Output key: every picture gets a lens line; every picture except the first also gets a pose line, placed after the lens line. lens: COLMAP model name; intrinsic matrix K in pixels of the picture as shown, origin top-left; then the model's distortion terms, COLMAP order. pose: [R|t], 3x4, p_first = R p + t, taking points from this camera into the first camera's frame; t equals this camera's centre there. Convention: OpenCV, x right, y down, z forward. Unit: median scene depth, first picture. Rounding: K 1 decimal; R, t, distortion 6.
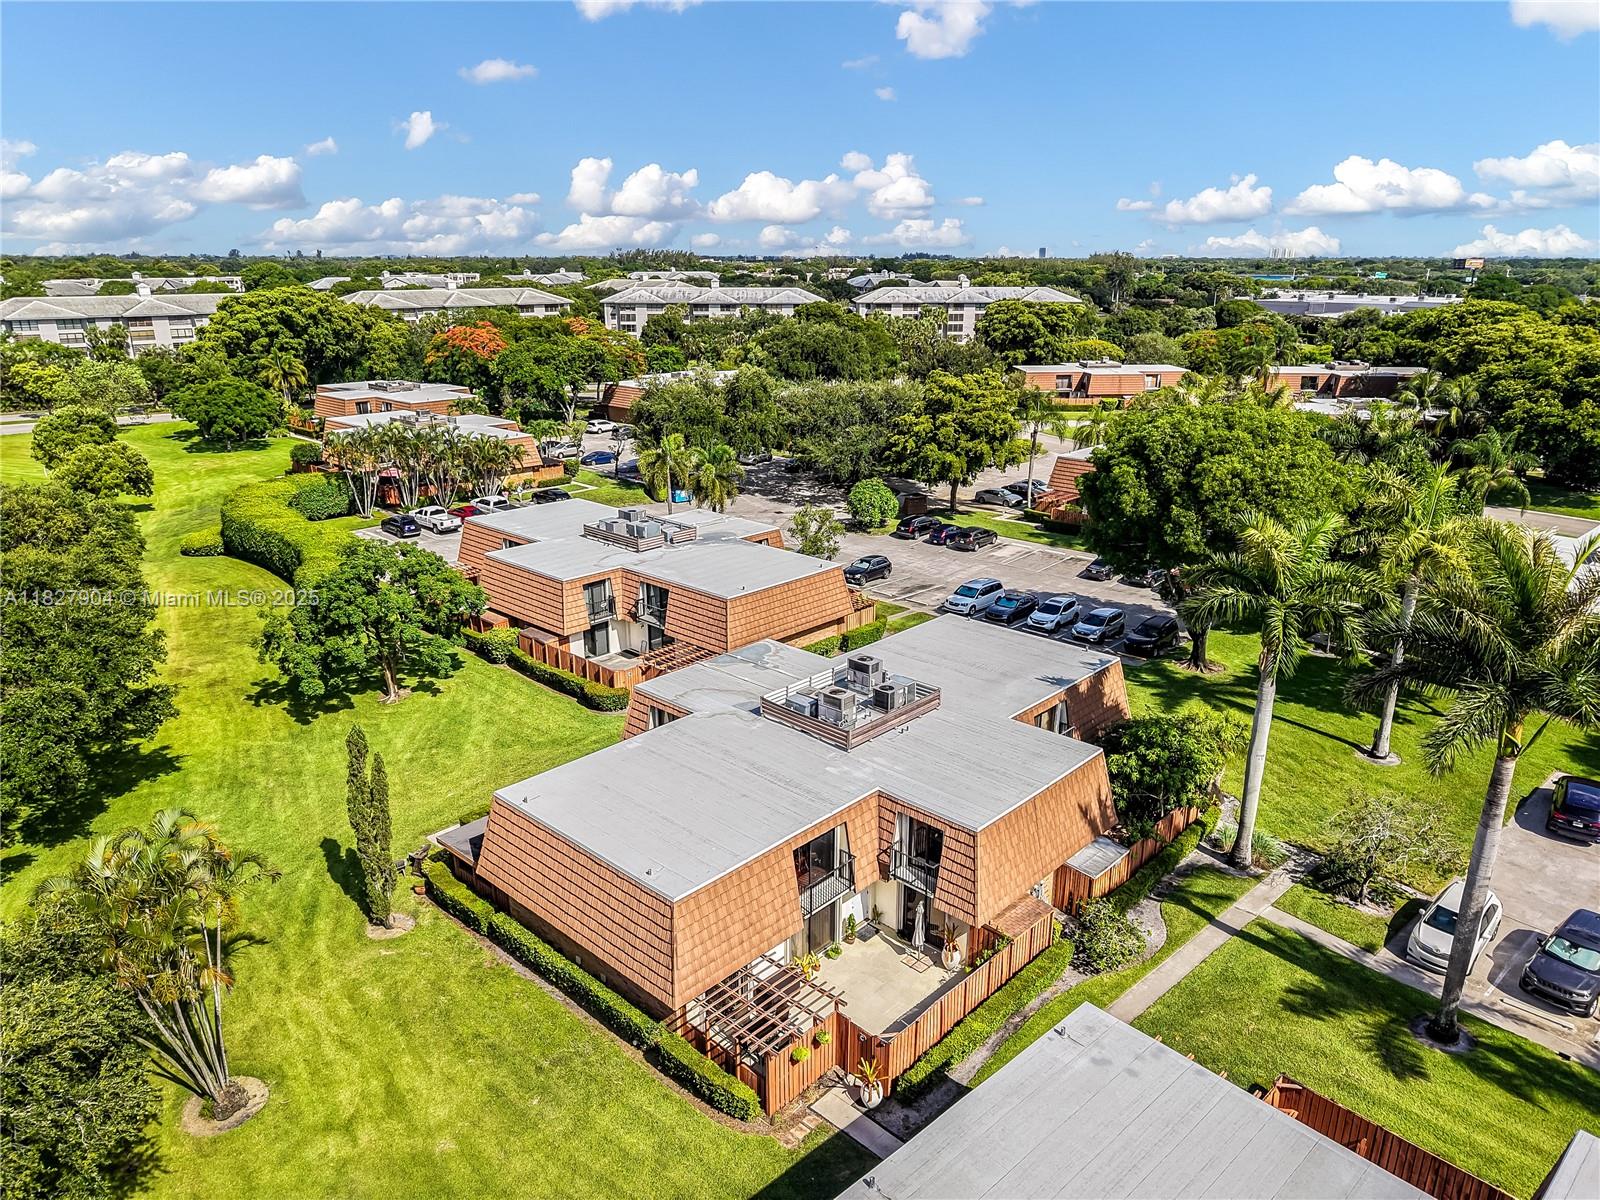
lens RADIAL K [[1084.4, 0, 800.0], [0, 1084.4, 600.0], [0, 0, 1]] dist [0.035457, -0.040068]
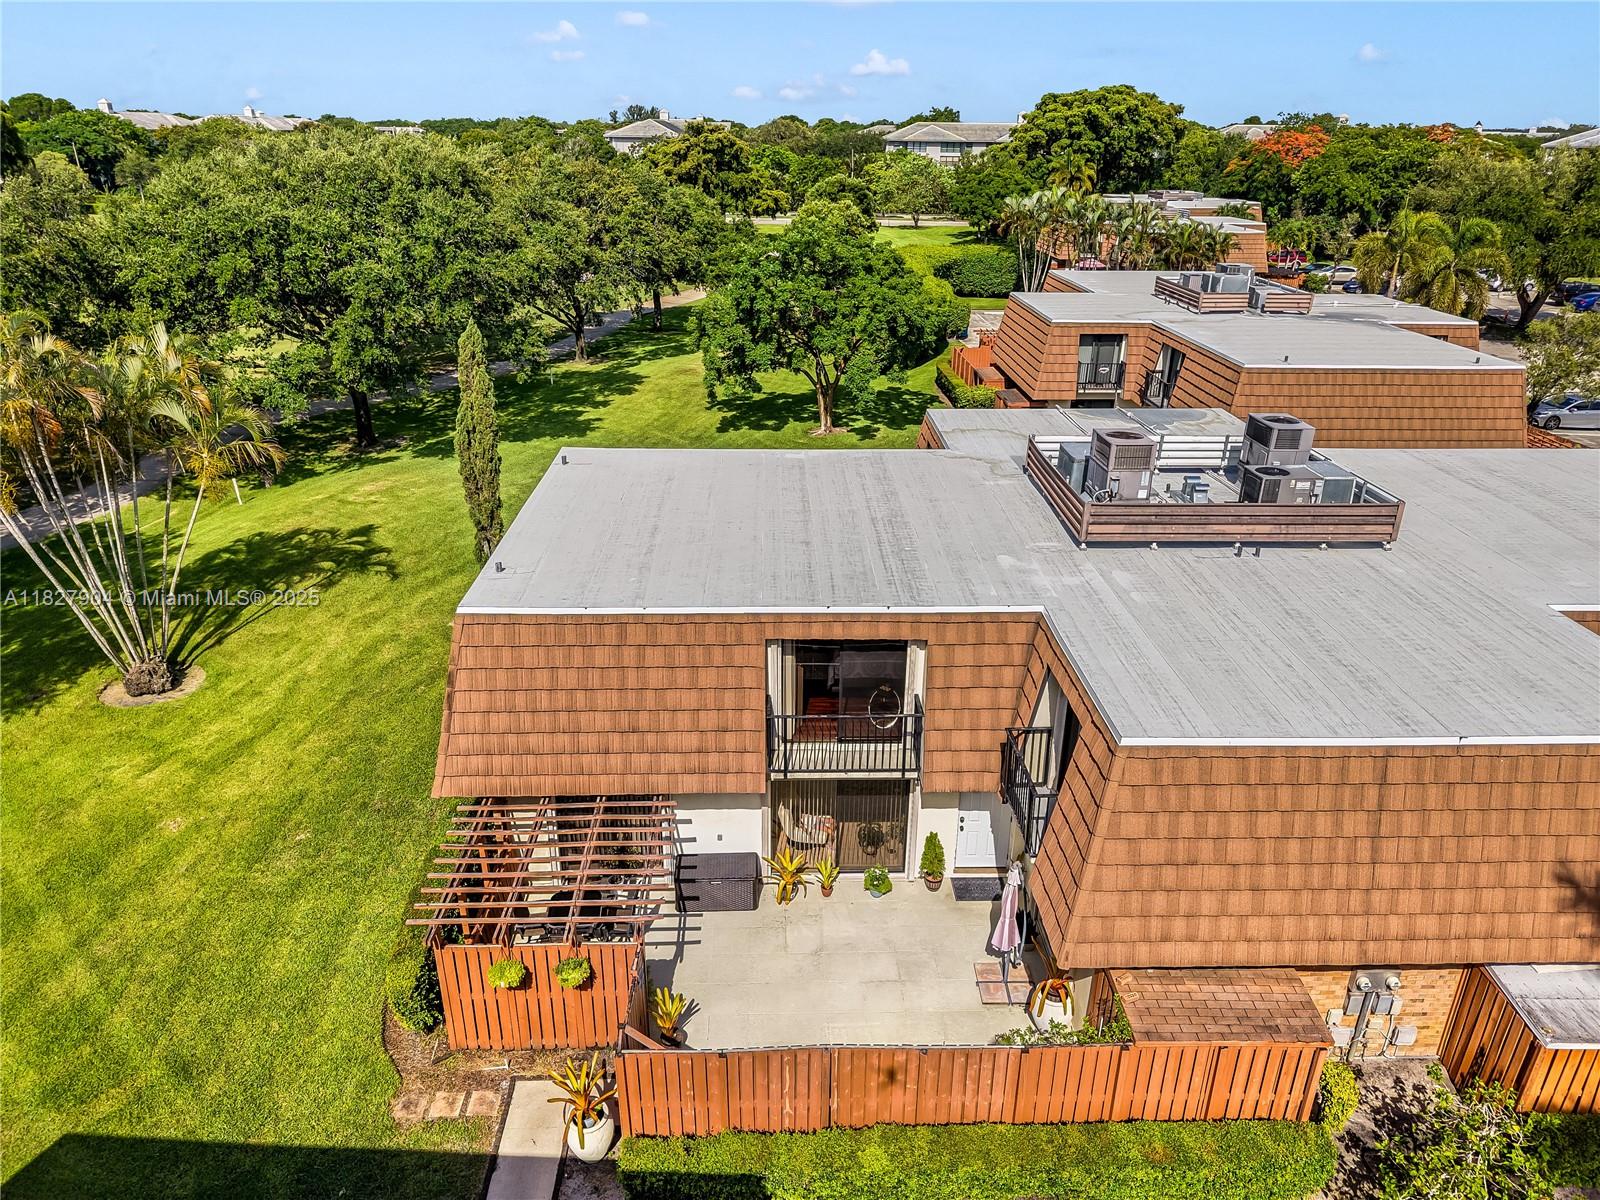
lens RADIAL K [[1084.4, 0, 800.0], [0, 1084.4, 600.0], [0, 0, 1]] dist [0.035457, -0.040068]
pose [[0.703987, 0.285199, -0.650433, 0.119543], [-0.225622, 0.958195, 0.175946, 0.044655], [0.673421, 0.022888, 0.738904, 0.234425]]
